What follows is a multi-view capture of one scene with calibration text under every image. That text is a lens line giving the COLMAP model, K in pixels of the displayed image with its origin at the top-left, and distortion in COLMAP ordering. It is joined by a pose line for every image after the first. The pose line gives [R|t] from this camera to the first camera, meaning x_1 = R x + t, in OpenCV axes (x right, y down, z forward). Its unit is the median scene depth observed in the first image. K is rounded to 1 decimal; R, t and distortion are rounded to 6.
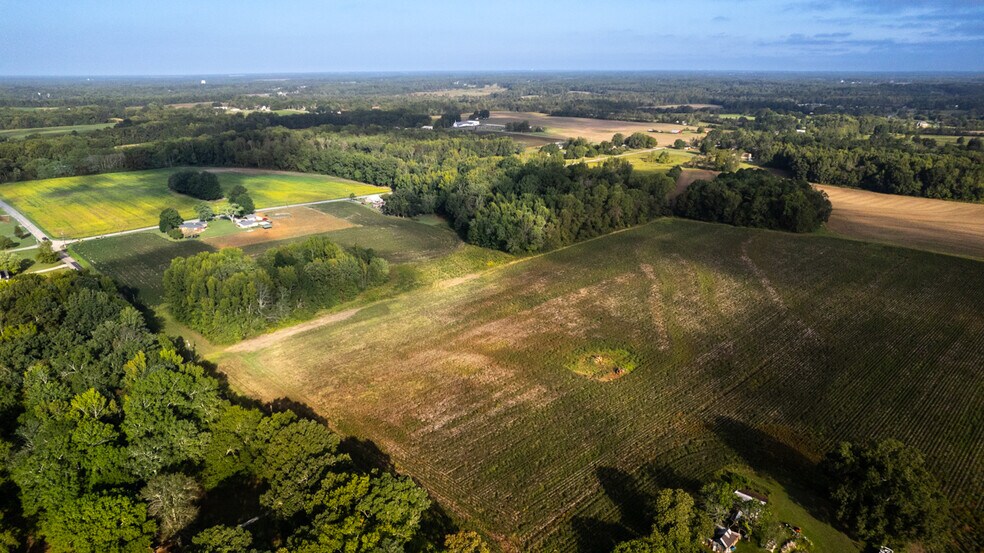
lens RADIAL K [[627.0, 0, 496.0], [0, 627.0, 275.1], [0, 0, 1]] dist [-0.072308, 0.060920]
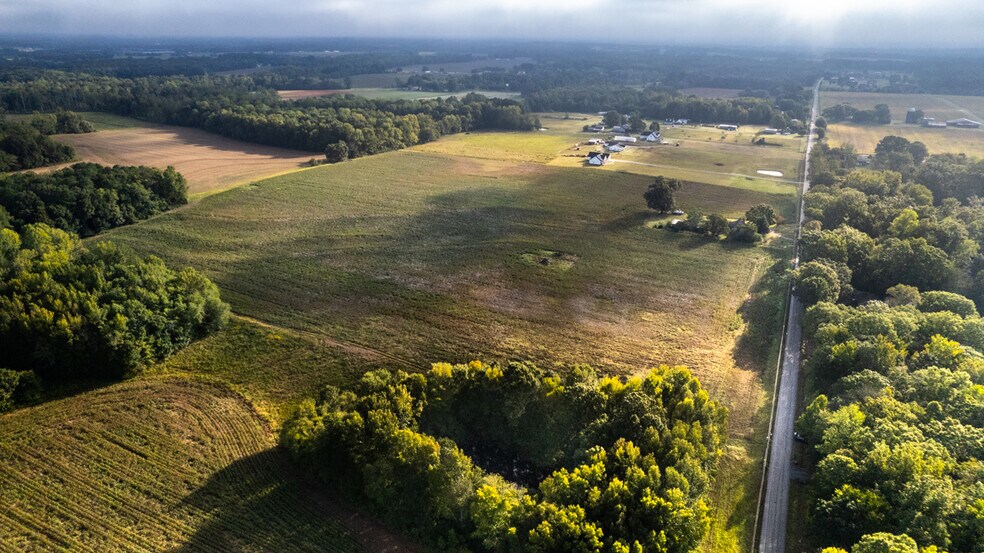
lens RADIAL K [[627.0, 0, 496.0], [0, 627.0, 275.1], [0, 0, 1]] dist [-0.072308, 0.060920]
pose [[-0.330841, -0.339543, 0.880486, -0.524209], [0.288491, 0.851969, 0.436946, -0.239997], [-0.898508, 0.398572, -0.183912, 0.740269]]
